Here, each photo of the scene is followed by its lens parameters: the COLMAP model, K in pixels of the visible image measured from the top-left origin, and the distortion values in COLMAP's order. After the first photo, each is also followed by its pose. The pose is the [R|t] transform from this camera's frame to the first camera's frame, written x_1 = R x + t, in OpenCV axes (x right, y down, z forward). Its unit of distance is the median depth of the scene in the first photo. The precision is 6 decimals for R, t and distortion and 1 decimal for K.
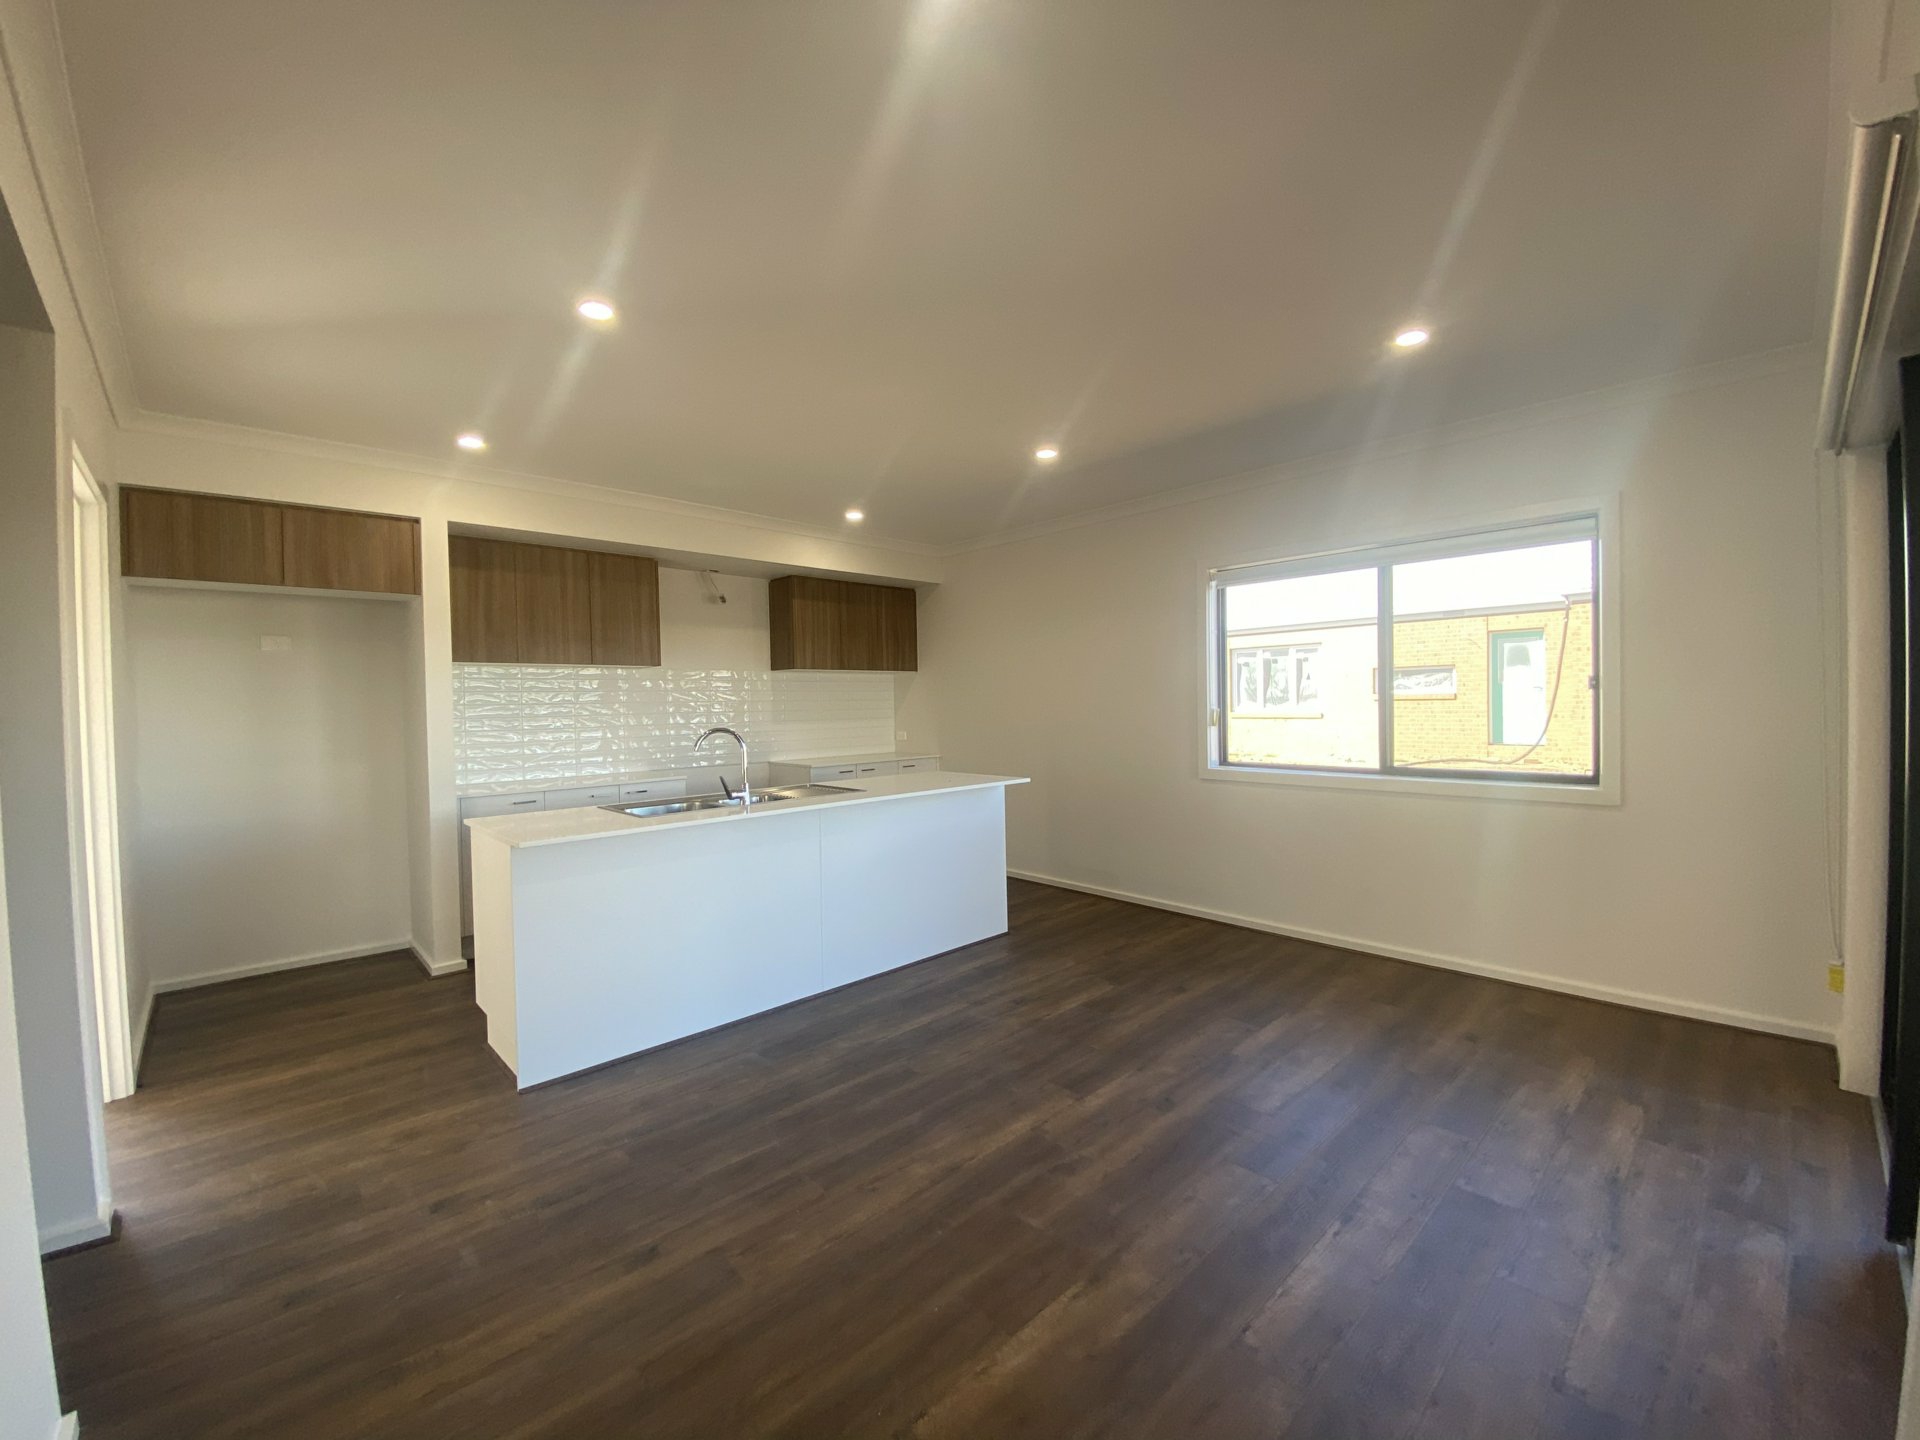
lens RADIAL K [[777.6, 0, 960.0], [0, 777.6, 720.0], [0, 0, 1]] dist [0.038130, -0.038312]
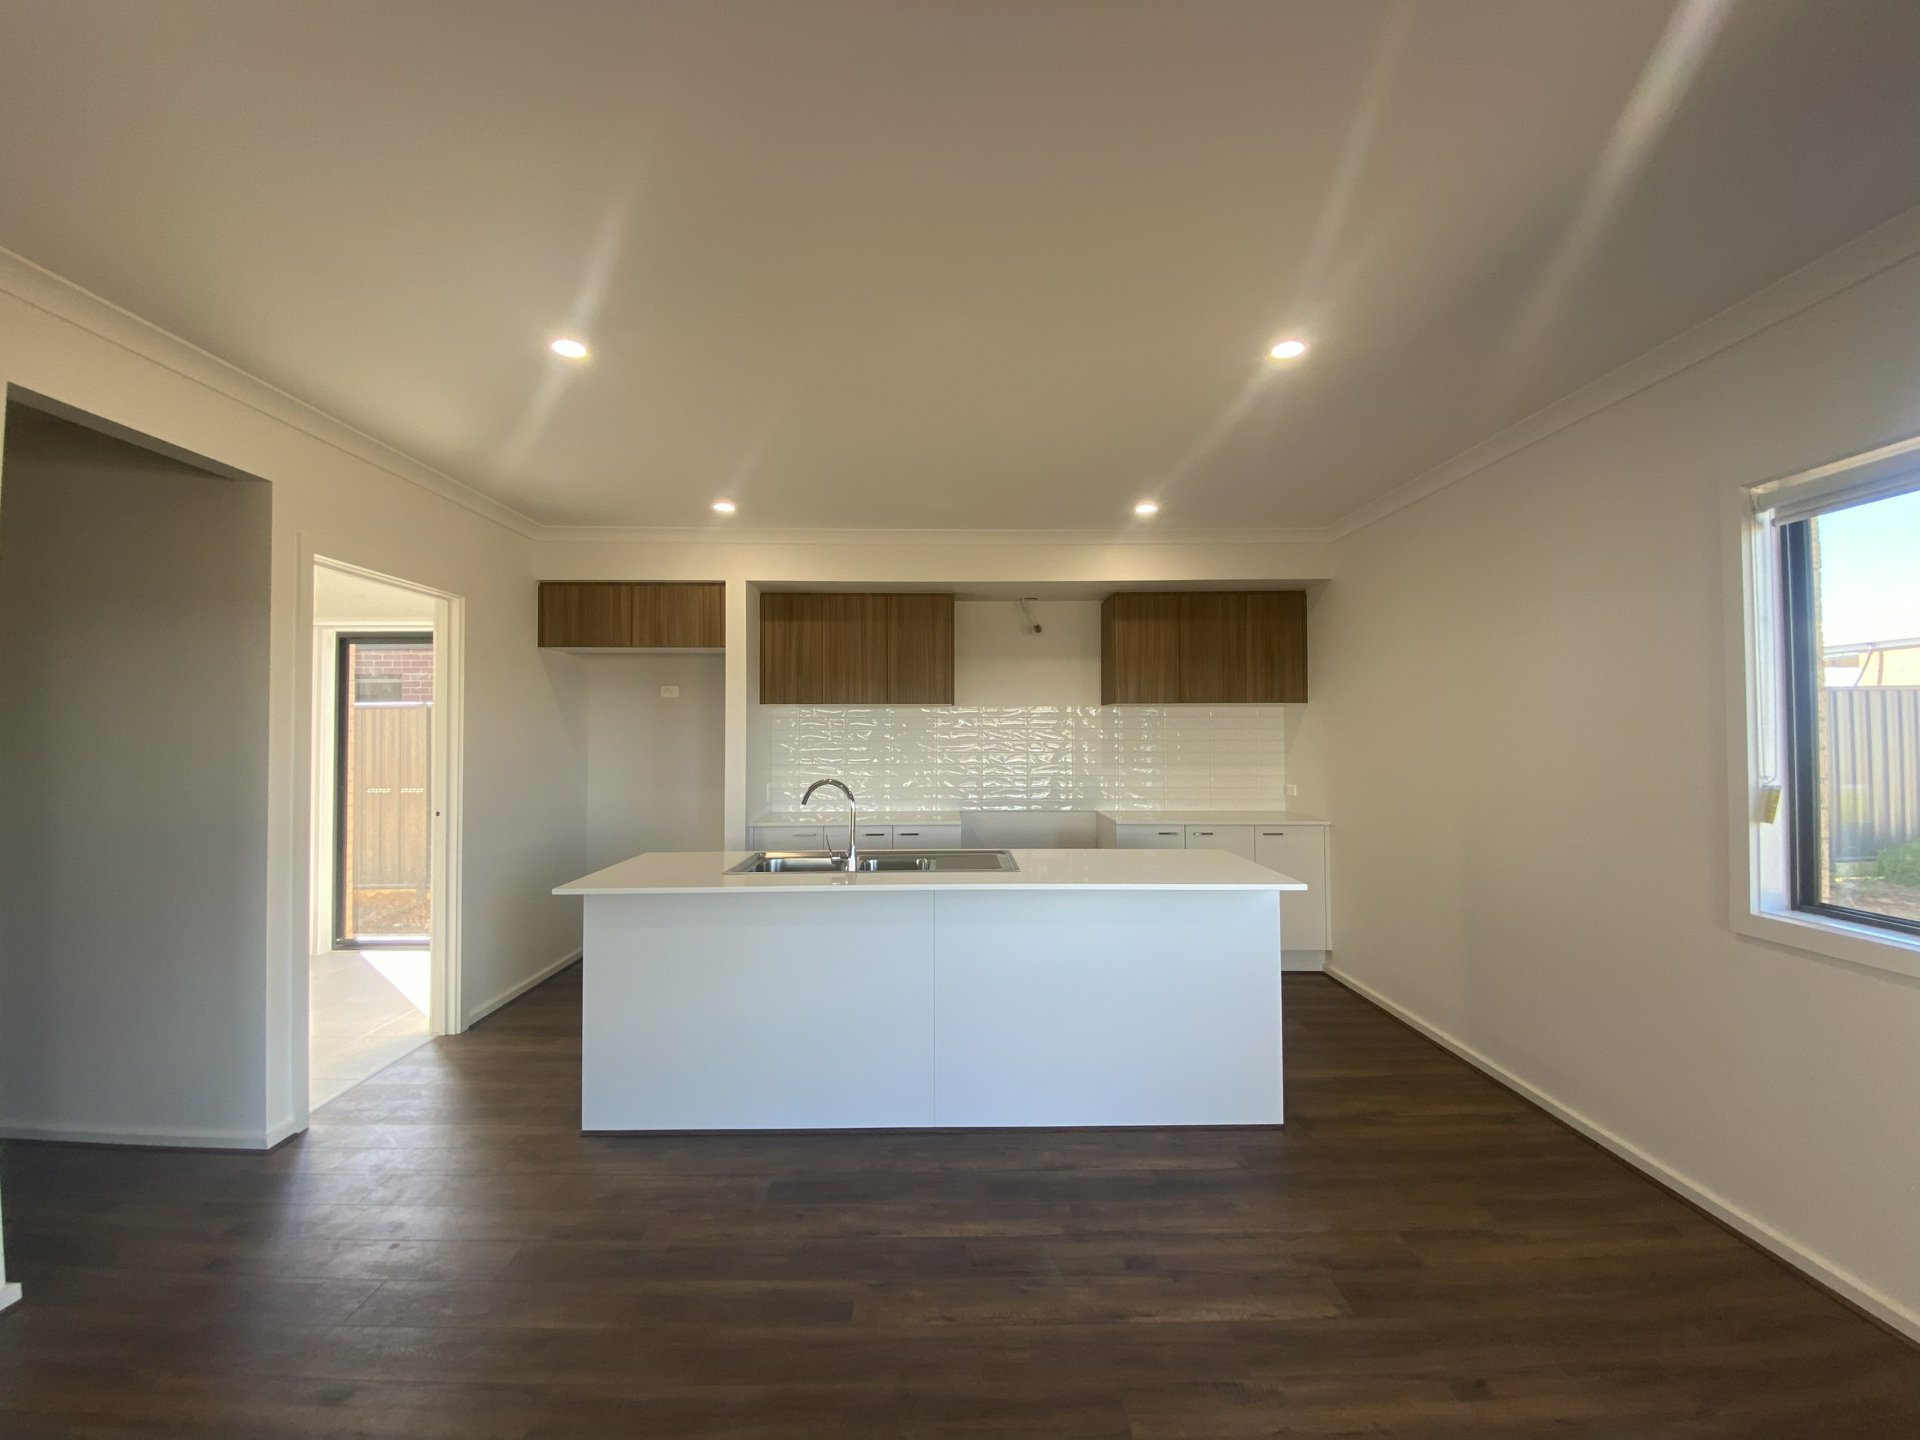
lens RADIAL K [[777.6, 0, 960.0], [0, 777.6, 720.0], [0, 0, 1]] dist [0.038130, -0.038312]
pose [[0.729006, 0.003507, -0.684499, 0.302496], [-0.025620, 0.999426, -0.022165, -0.031765], [0.684028, 0.033695, 0.728677, 0.353403]]
